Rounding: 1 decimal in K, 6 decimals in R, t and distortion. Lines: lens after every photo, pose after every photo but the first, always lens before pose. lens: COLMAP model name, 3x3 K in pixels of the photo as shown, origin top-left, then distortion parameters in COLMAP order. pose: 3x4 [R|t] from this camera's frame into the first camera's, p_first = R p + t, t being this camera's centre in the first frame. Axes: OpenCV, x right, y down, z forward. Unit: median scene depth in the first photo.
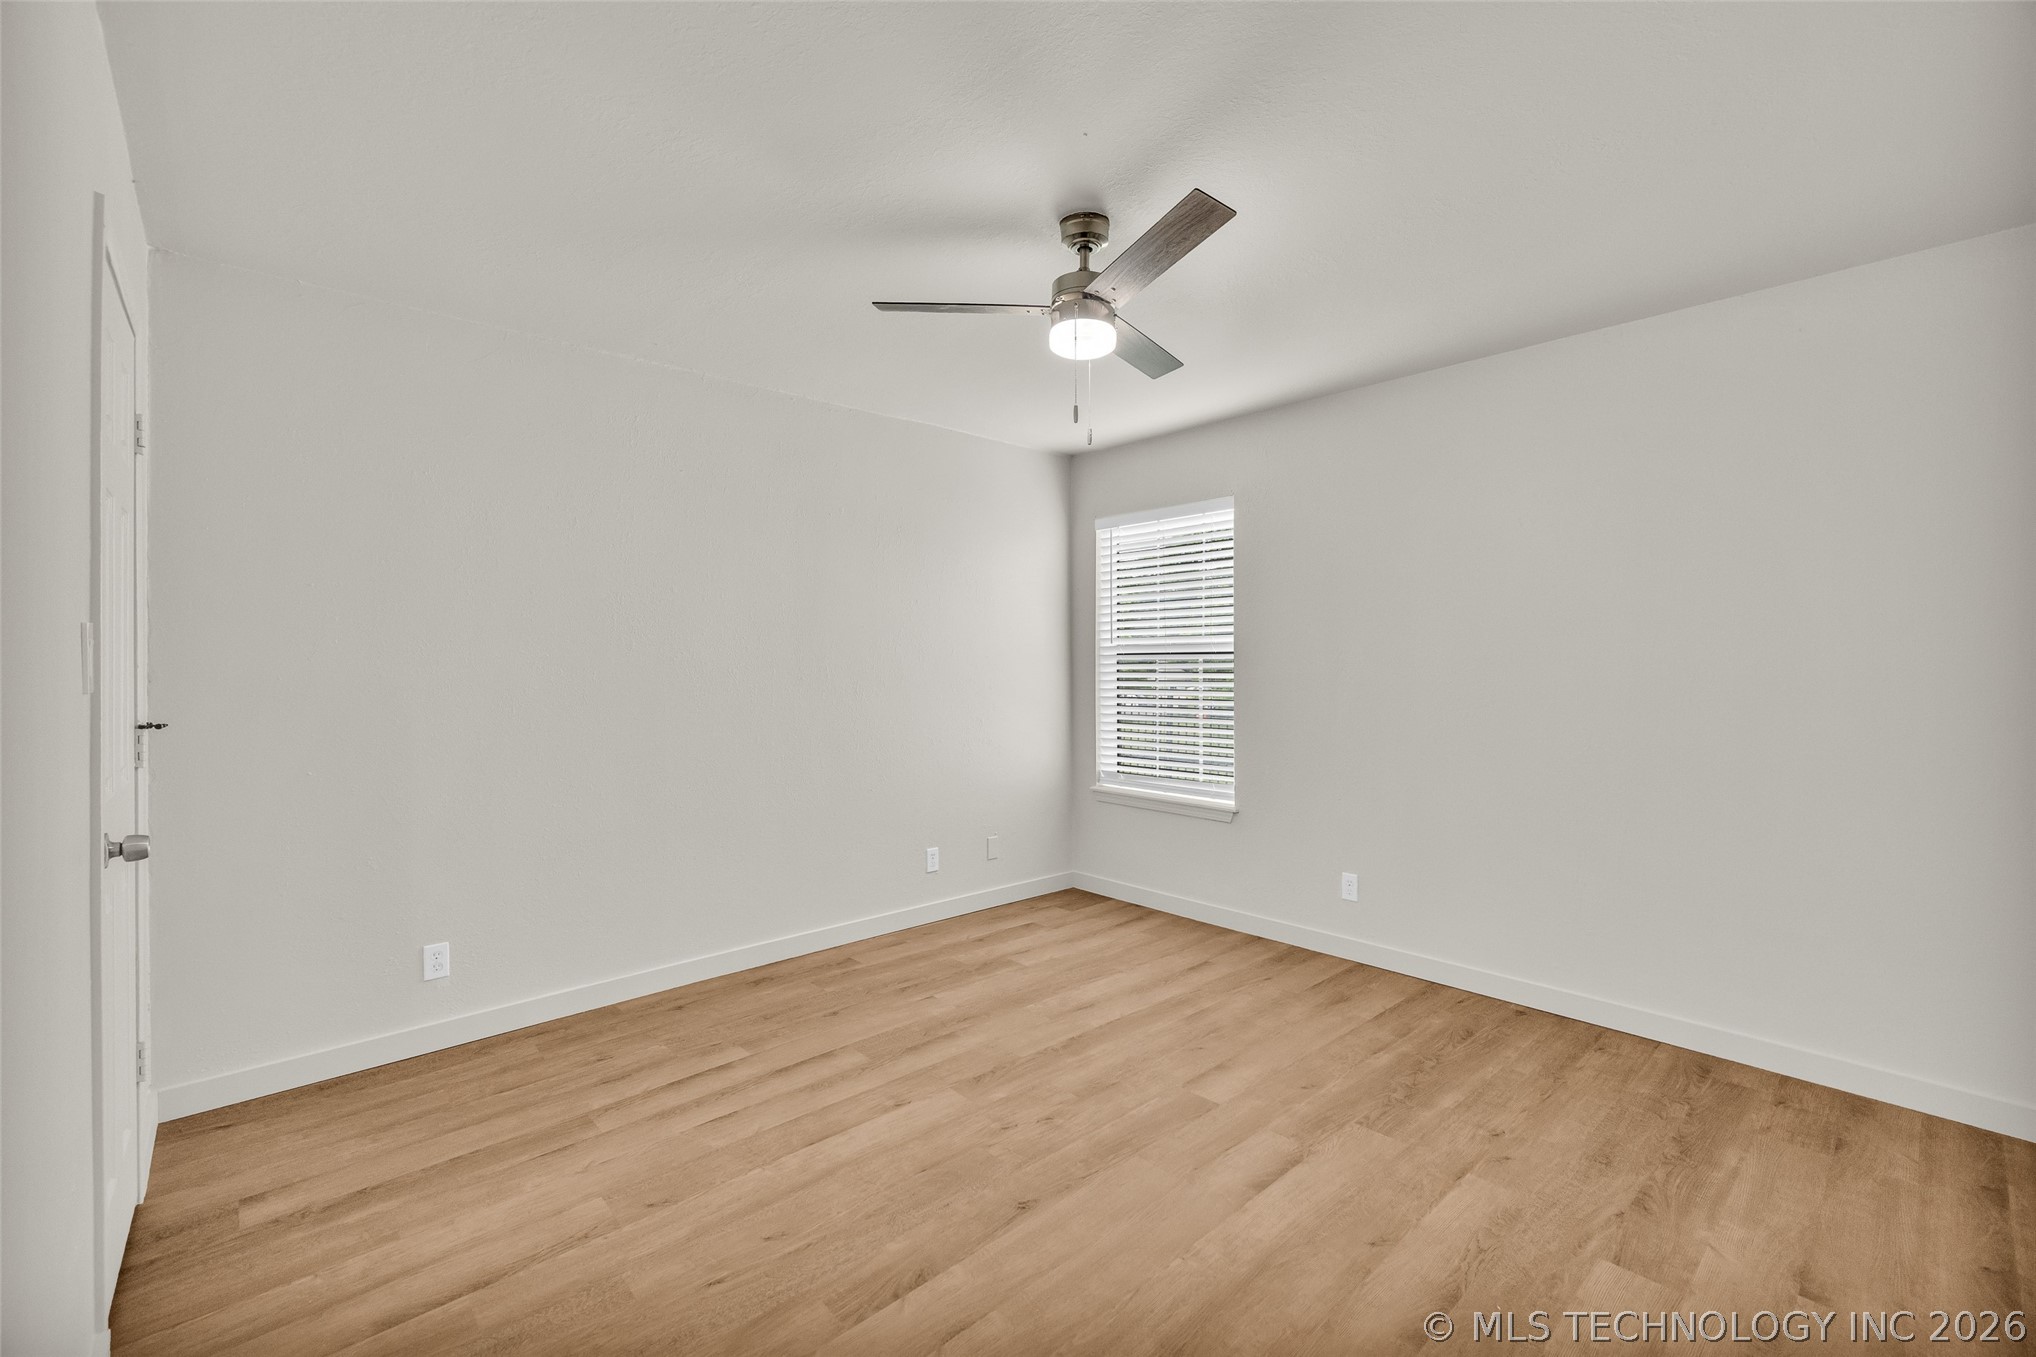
lens RADIAL K [[863.0, 0, 1015.1], [0, 863.0, 666.5], [0, 0, 1]] dist [-0.000568, -0.000228]
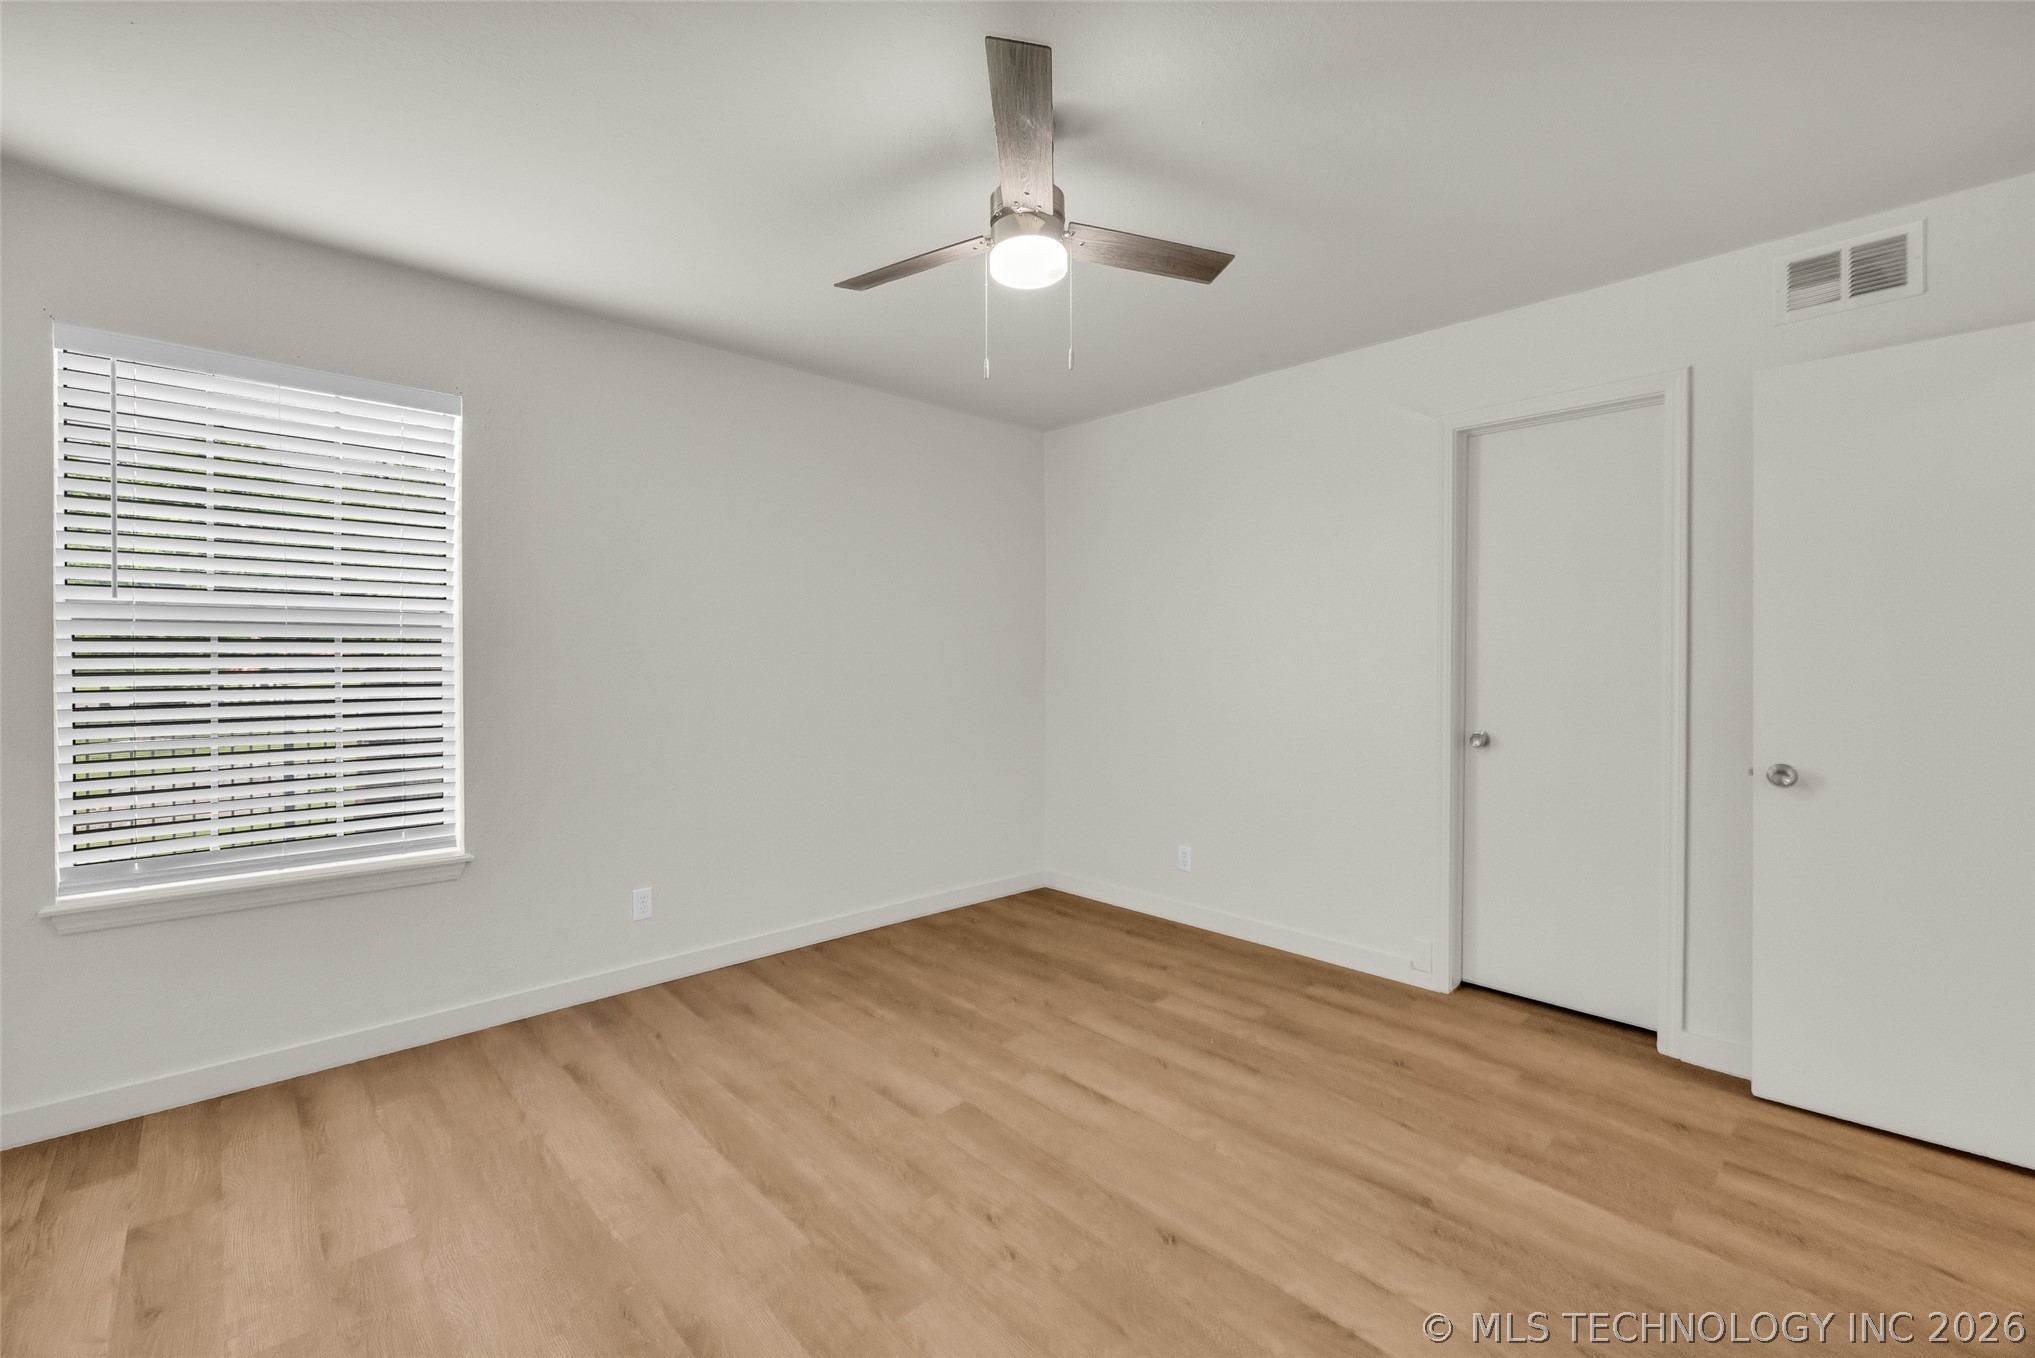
lens RADIAL K [[857.3, 0, 1019.5], [0, 857.3, 670.8], [0, 0, 1]] dist [0.001401, -0.001116]
pose [[-0.020528, -0.018411, 0.999620, -0.706968], [-0.001850, 0.999829, 0.018377, 0.007908], [-0.999788, -0.001472, -0.020558, 0.948084]]
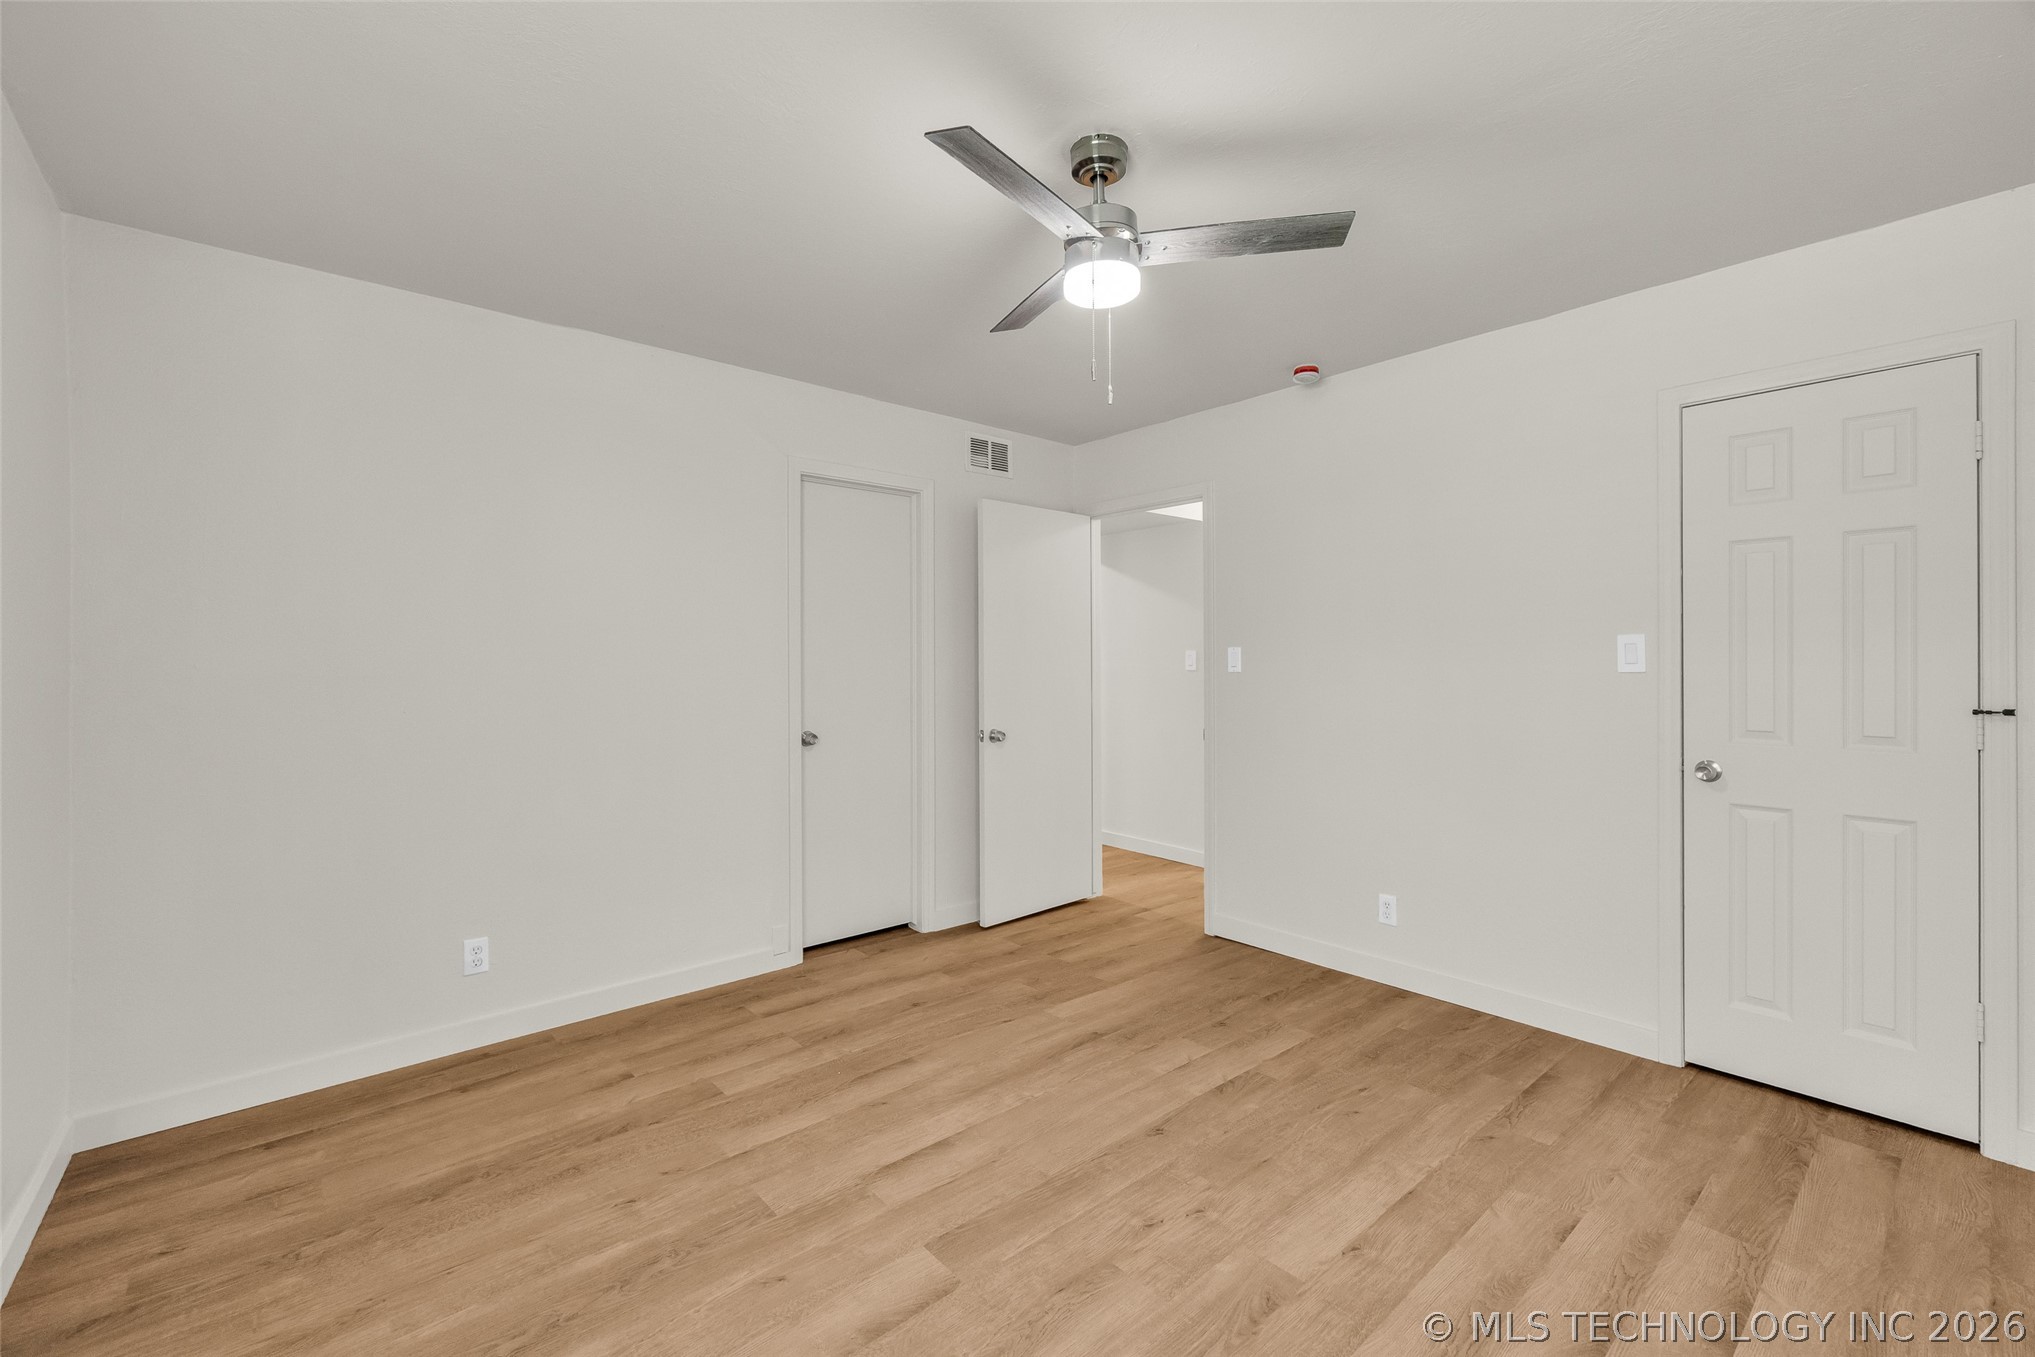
lens RADIAL K [[853.8, 0, 1019.5], [0, 853.8, 662.4], [0, 0, 1]] dist [-0.001250, -0.000142]
pose [[-0.999767, 0.005223, 0.020926, 0.134233], [0.005186, 0.999985, -0.001806, 0.002648], [-0.020936, -0.001697, -0.999779, 1.719143]]
